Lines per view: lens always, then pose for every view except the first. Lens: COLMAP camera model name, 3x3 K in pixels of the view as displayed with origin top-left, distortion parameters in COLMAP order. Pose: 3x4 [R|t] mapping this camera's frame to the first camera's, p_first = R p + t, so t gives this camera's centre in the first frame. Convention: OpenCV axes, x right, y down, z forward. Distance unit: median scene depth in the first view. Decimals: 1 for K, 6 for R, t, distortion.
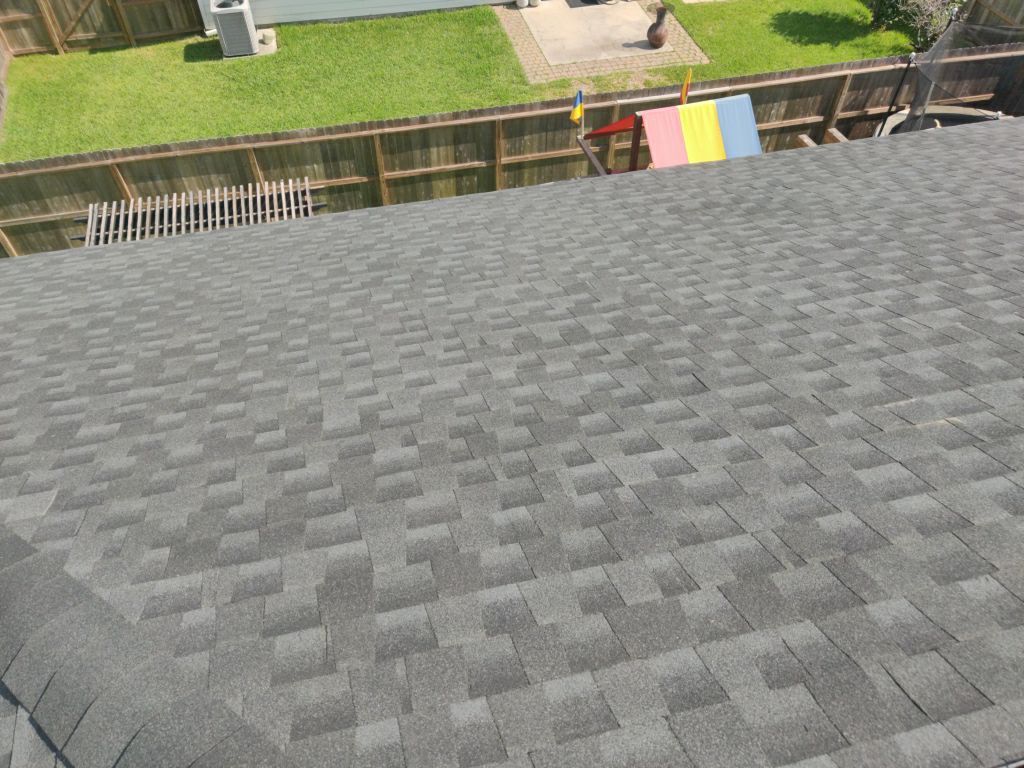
lens RADIAL K [[770.5, 0, 508.0], [0, 770.5, 388.1], [0, 0, 1]] dist [0.040098, -0.030957]
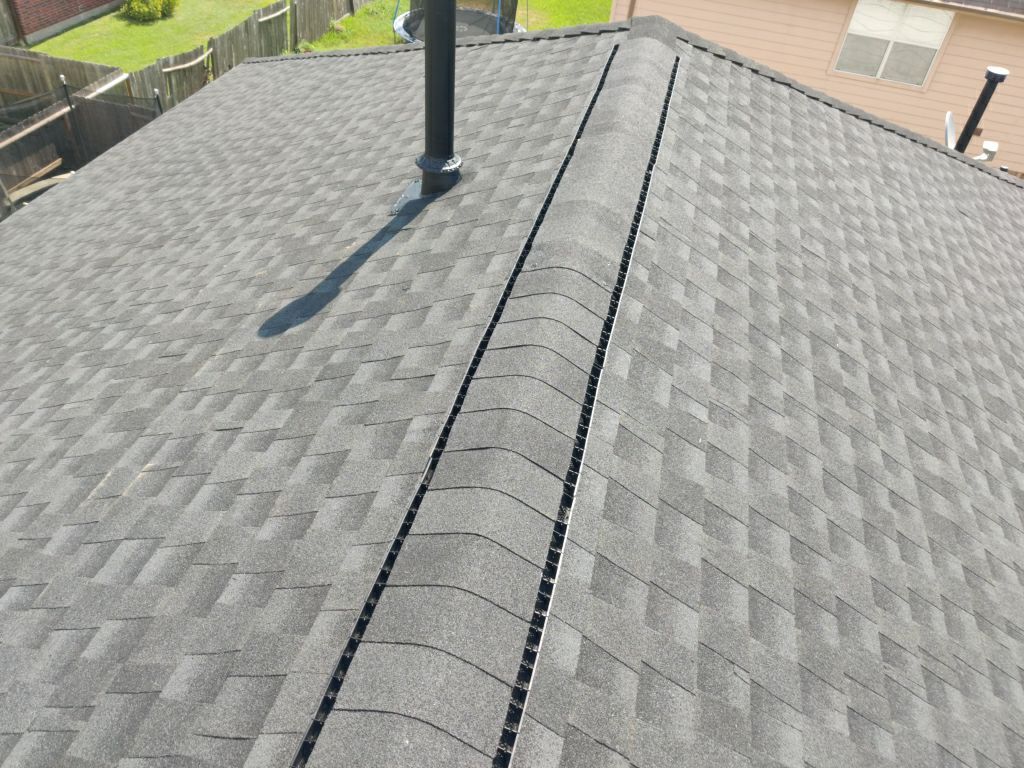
lens RADIAL K [[770.5, 0, 509.5], [0, 770.5, 385.3], [0, 0, 1]] dist [0.040098, -0.030957]
pose [[0.474832, -0.569260, 0.671176, 0.141969], [0.621199, 0.757014, 0.202588, 0.038901], [-0.623415, 0.320739, 0.713078, -0.042805]]
